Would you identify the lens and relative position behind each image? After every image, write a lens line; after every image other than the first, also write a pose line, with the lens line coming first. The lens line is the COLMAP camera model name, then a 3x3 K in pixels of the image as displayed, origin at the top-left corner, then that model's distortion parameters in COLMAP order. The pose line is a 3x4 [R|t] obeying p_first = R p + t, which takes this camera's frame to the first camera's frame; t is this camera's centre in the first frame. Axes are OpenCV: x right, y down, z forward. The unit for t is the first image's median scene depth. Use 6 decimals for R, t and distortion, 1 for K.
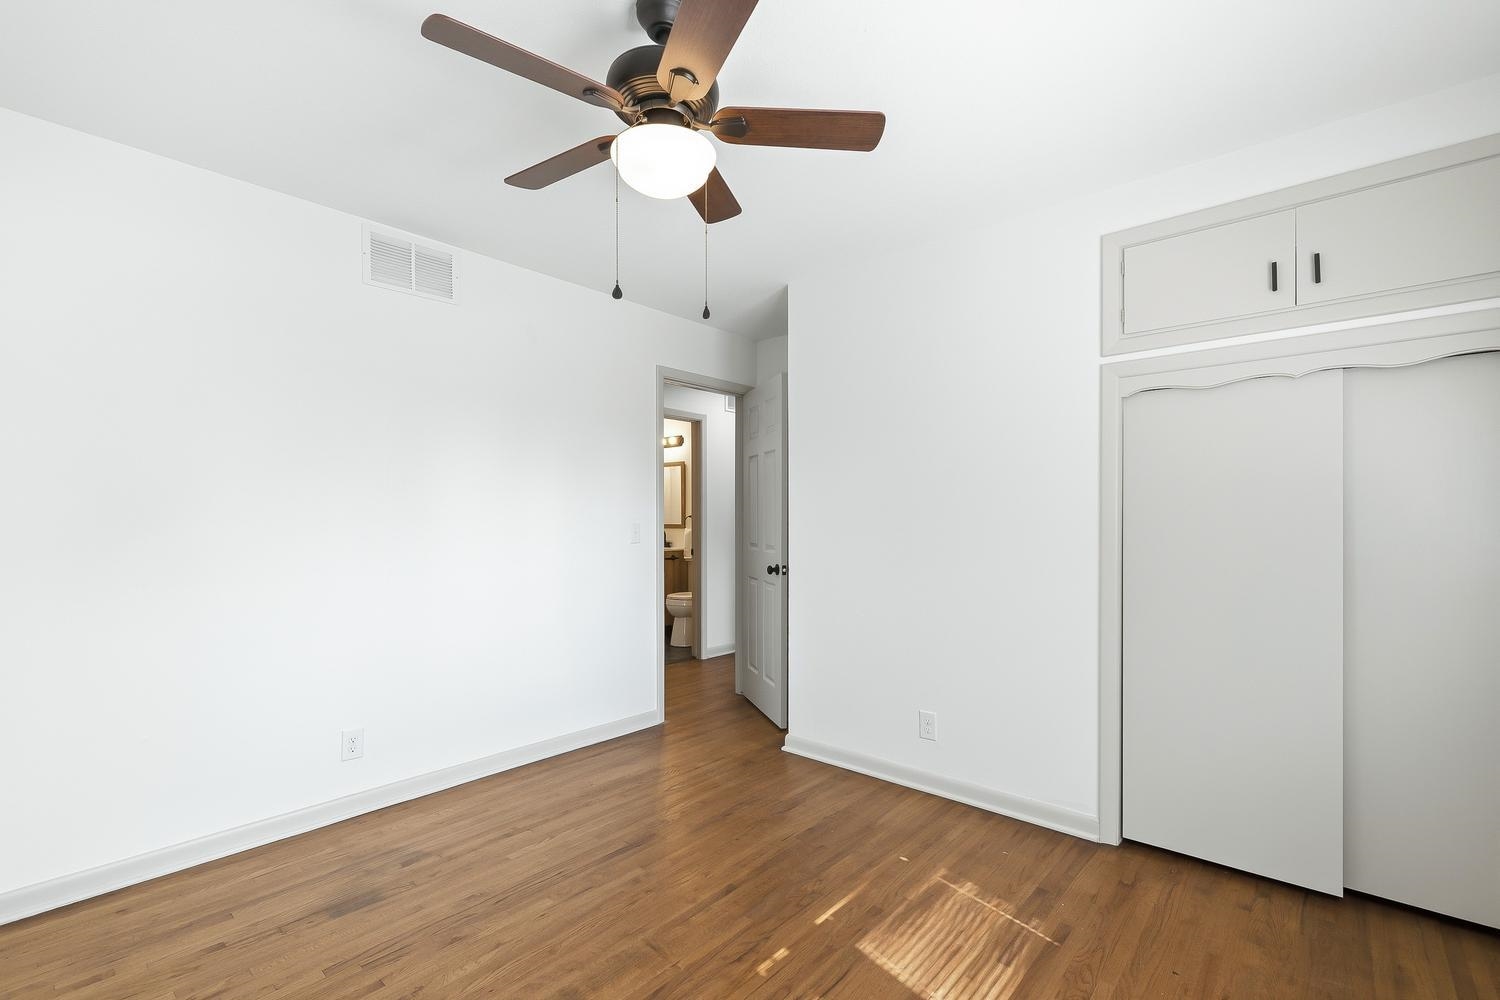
lens RADIAL K [[657.4, 0, 727.6], [0, 657.4, 521.4], [0, 0, 1]] dist [-0.000977, -0.000026]
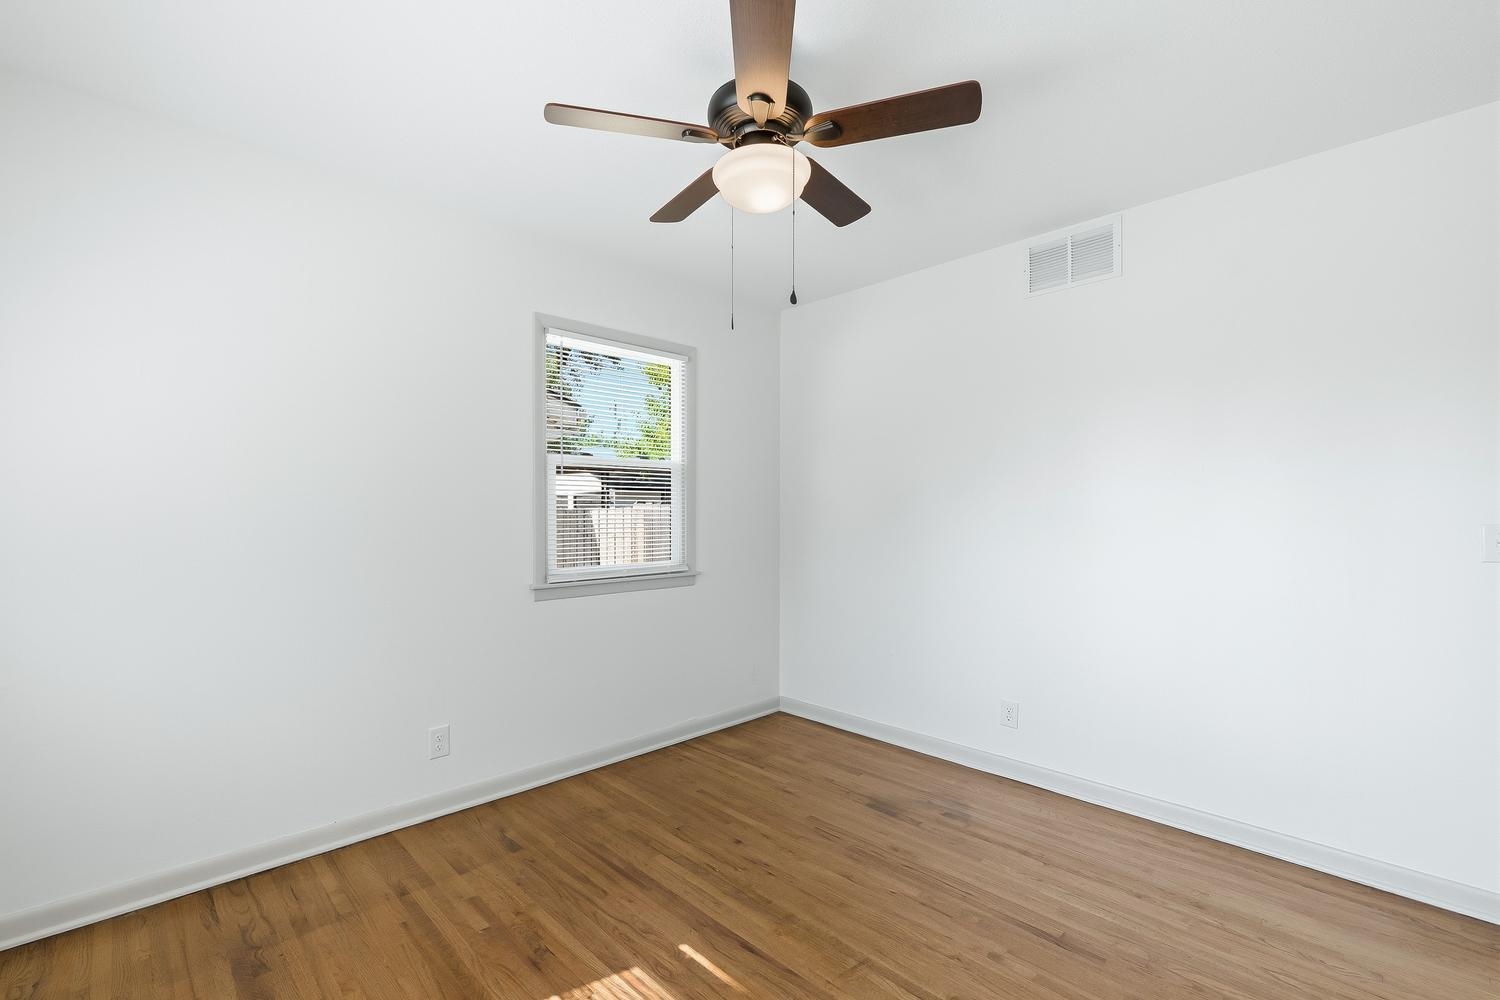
lens RADIAL K [[649.2, 0, 751.1], [0, 649.2, 525.3], [0, 0, 1]] dist [-0.000952, 0.000778]
pose [[-0.058648, 0.015822, -0.998153, 0.654995], [-0.002227, 0.999870, 0.015980, -0.003189], [0.998276, 0.003160, -0.058606, 0.719417]]
